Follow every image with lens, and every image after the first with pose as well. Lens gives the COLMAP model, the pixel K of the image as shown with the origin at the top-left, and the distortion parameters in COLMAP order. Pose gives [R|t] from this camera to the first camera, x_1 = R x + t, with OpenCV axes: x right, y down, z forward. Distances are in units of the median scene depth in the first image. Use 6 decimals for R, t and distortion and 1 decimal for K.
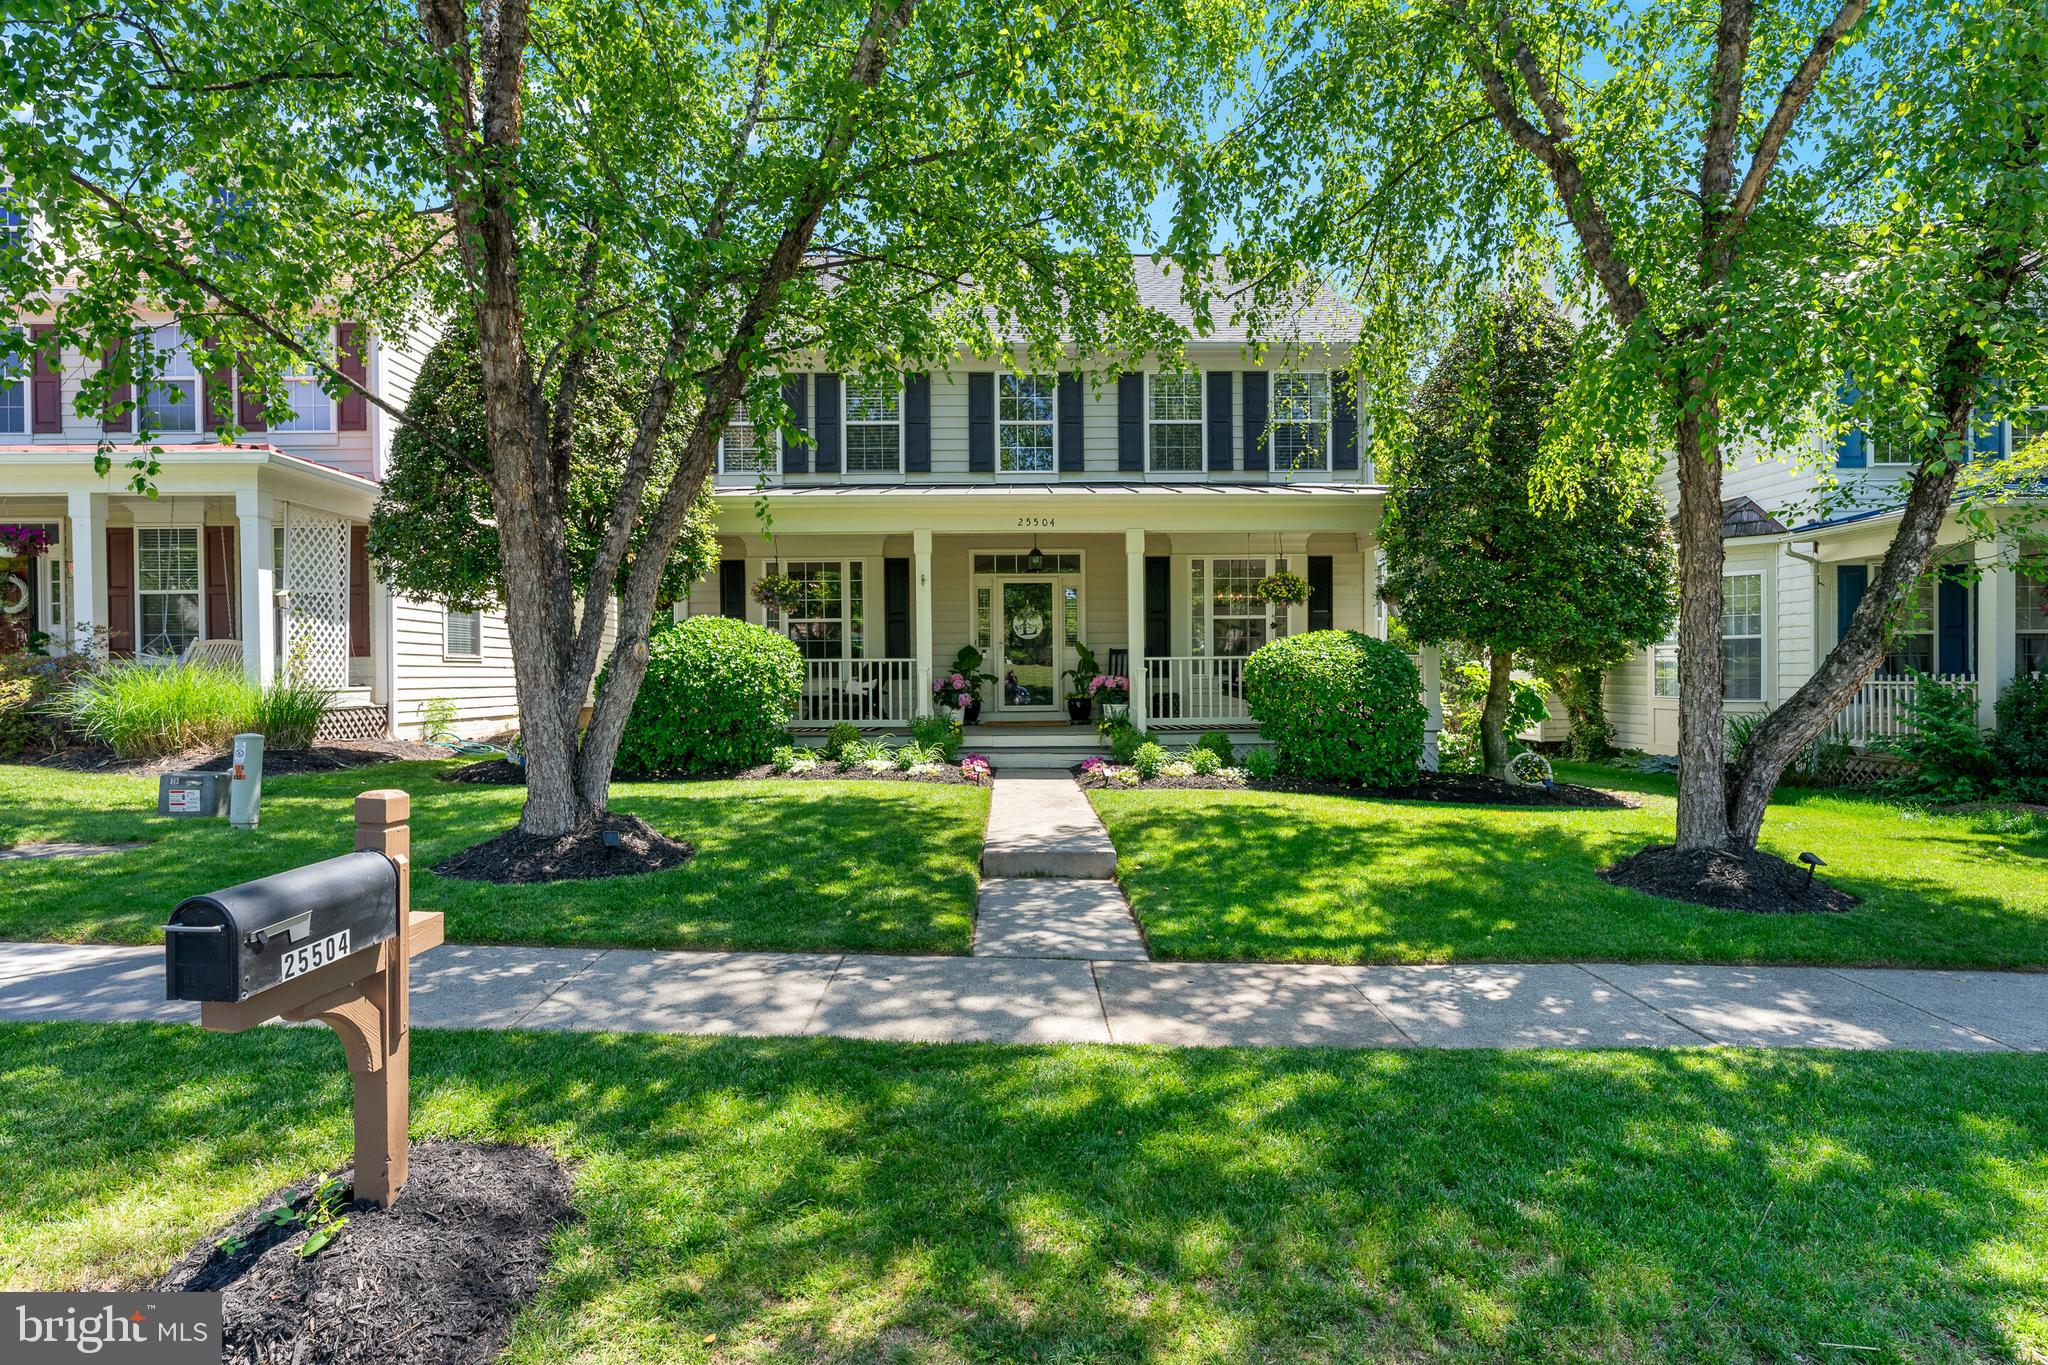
lens RADIAL K [[992.3, 0, 1028.0], [0, 992.3, 680.4], [0, 0, 1]] dist [-0.000872, -0.000077]
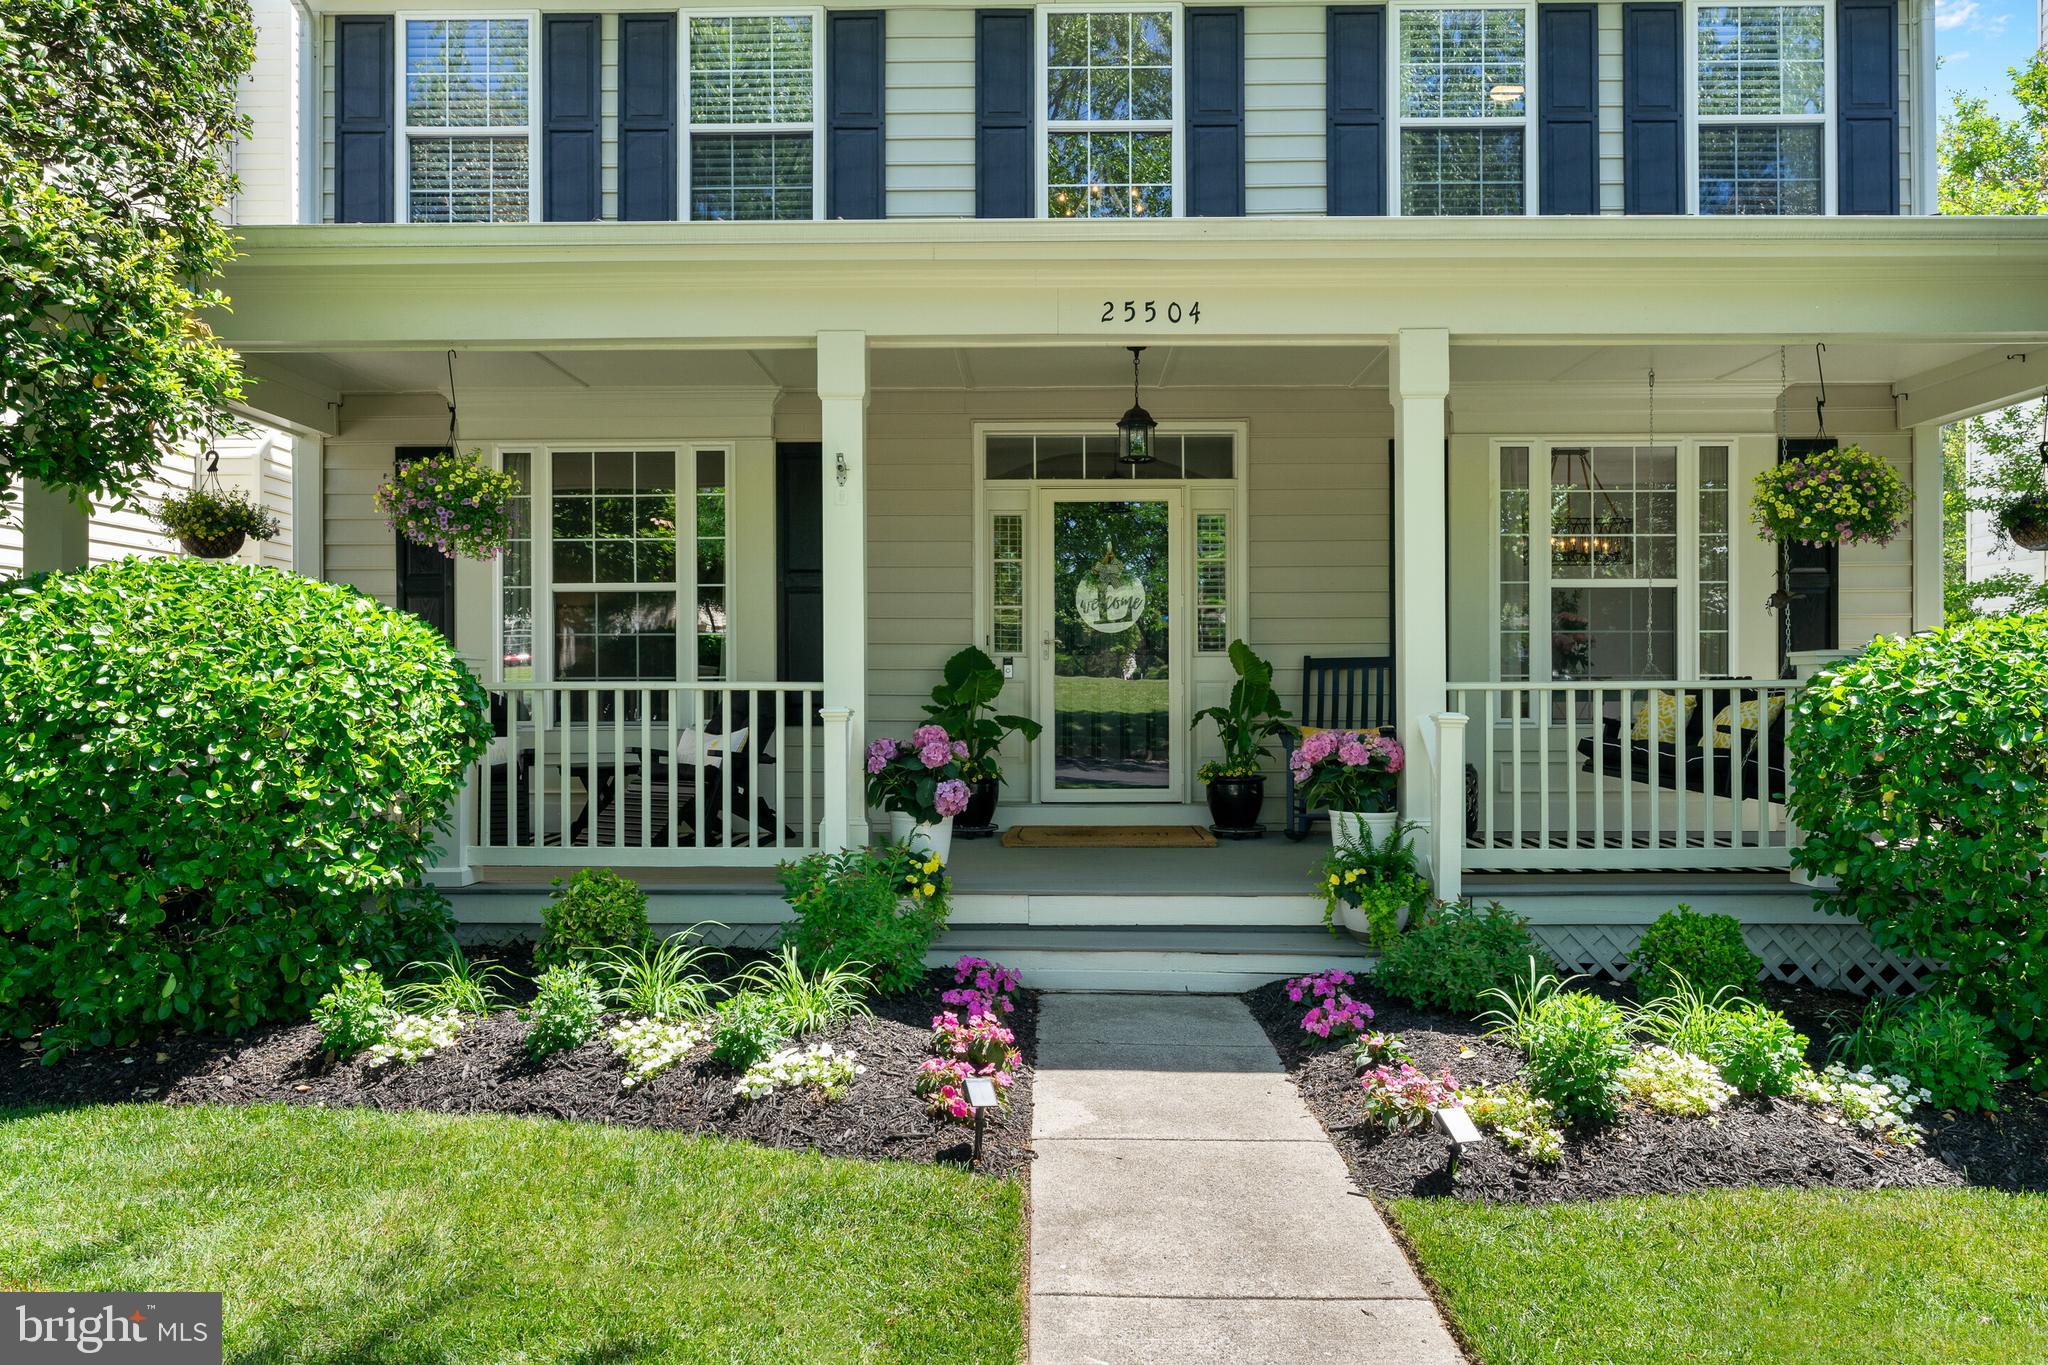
lens RADIAL K [[1409.0, 0, 1029.2], [0, 1409.0, 683.6], [0, 0, 1]] dist [0.003044, 0.000683]
pose [[0.999464, 0.005393, -0.032302, -0.019000], [-0.005676, 0.999946, -0.008670, -0.017940], [0.032253, 0.008848, 0.999441, 0.482824]]
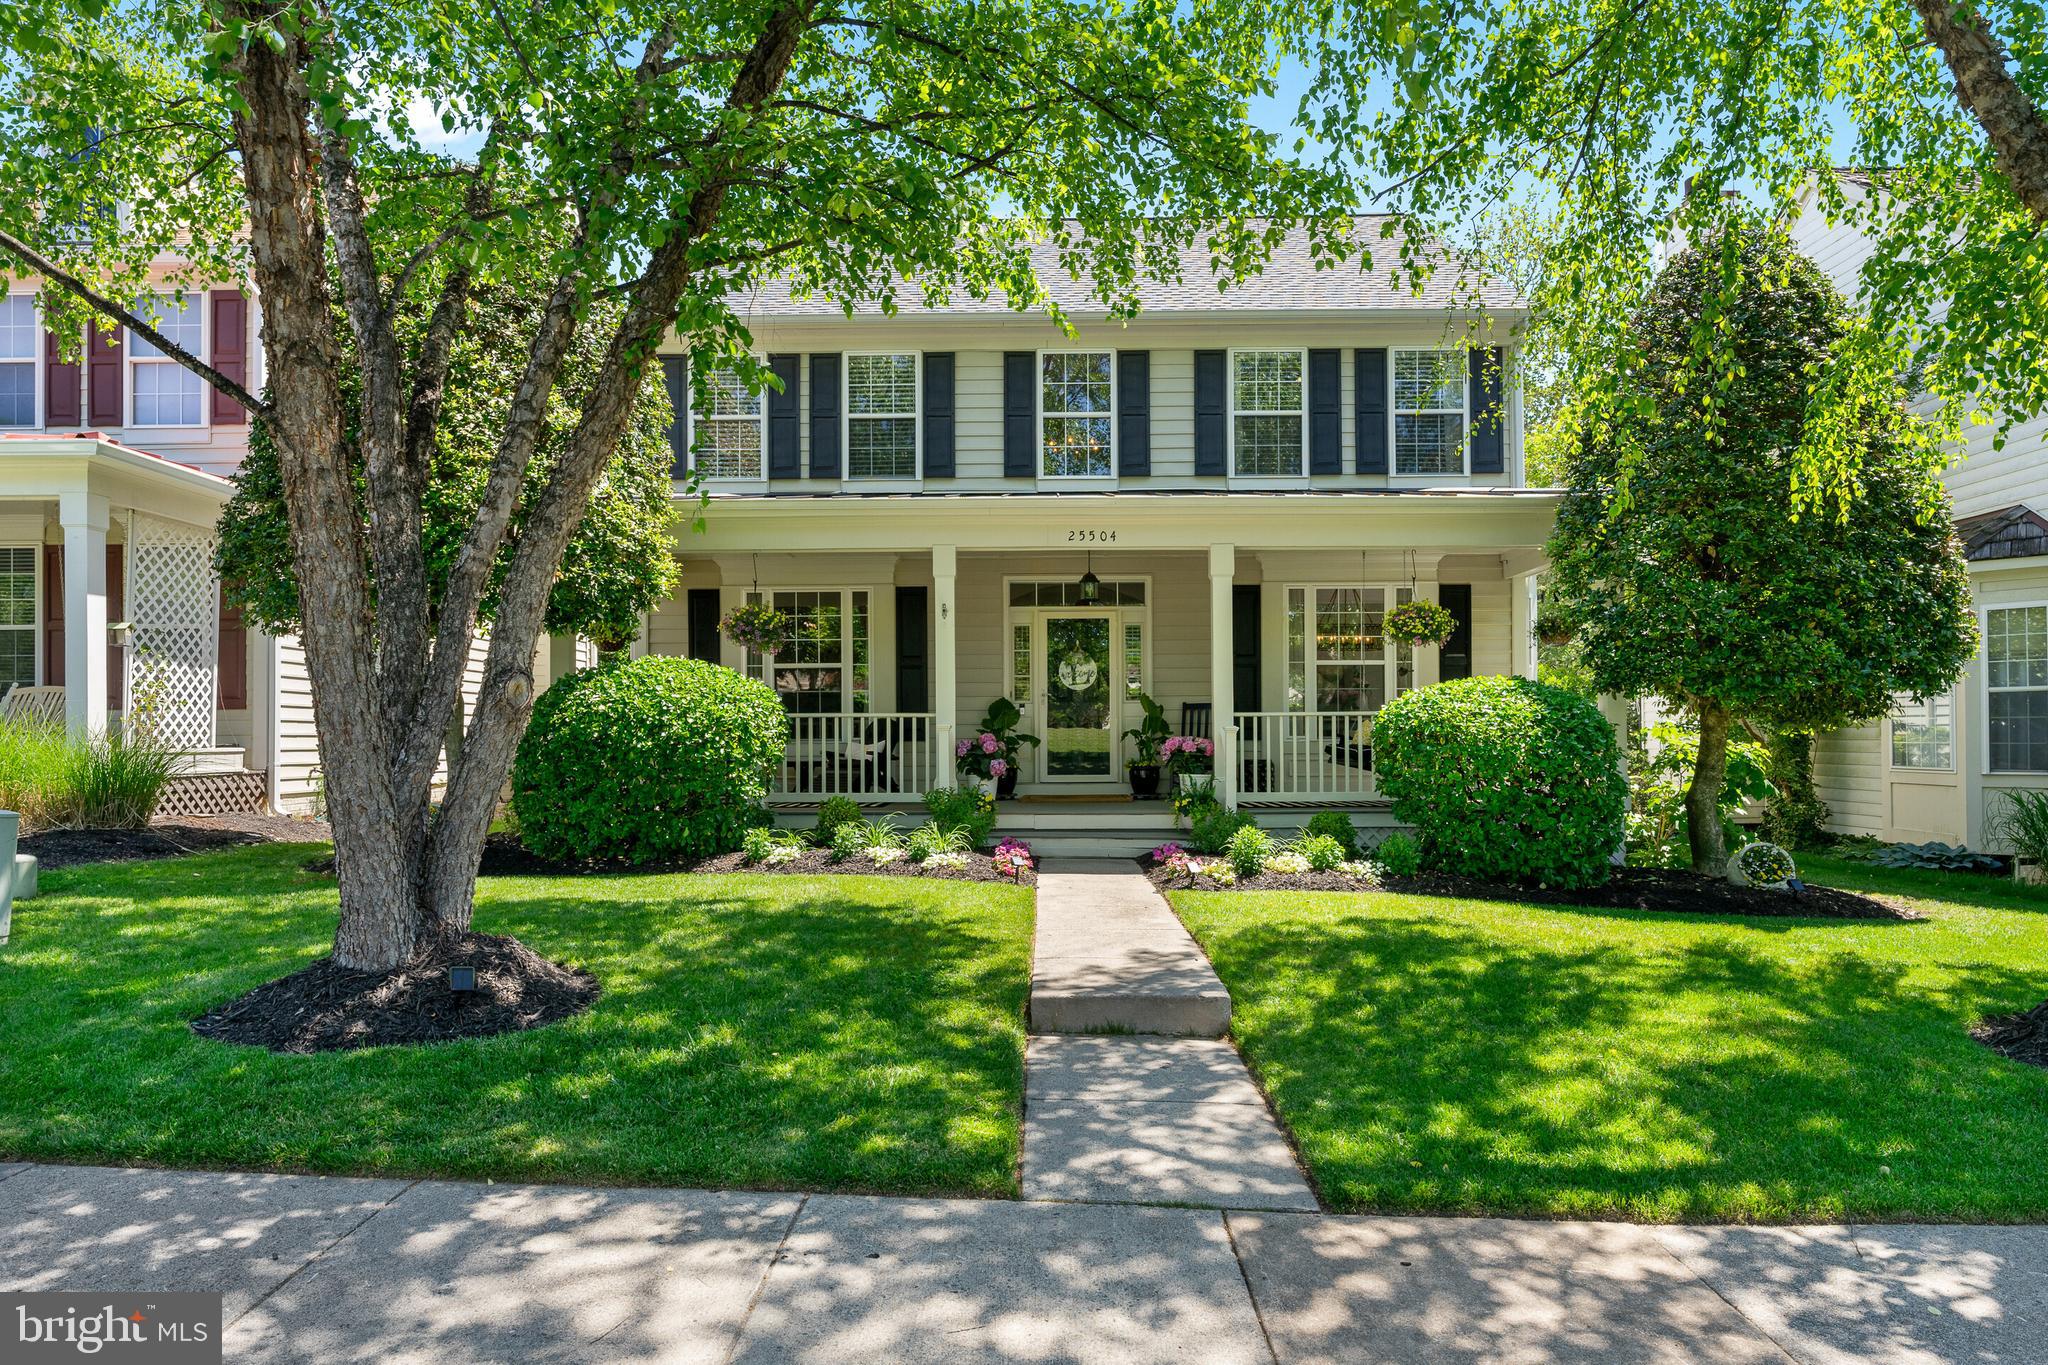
lens RADIAL K [[1148.7, 0, 1031.4], [0, 1148.7, 725.2], [0, 0, 1]] dist [-0.003805, -0.001774]
pose [[0.999512, 0.003357, -0.031057, -0.010552], [-0.003902, 0.999839, -0.017535, 0.002284], [0.030993, 0.017647, 0.999364, 0.115907]]
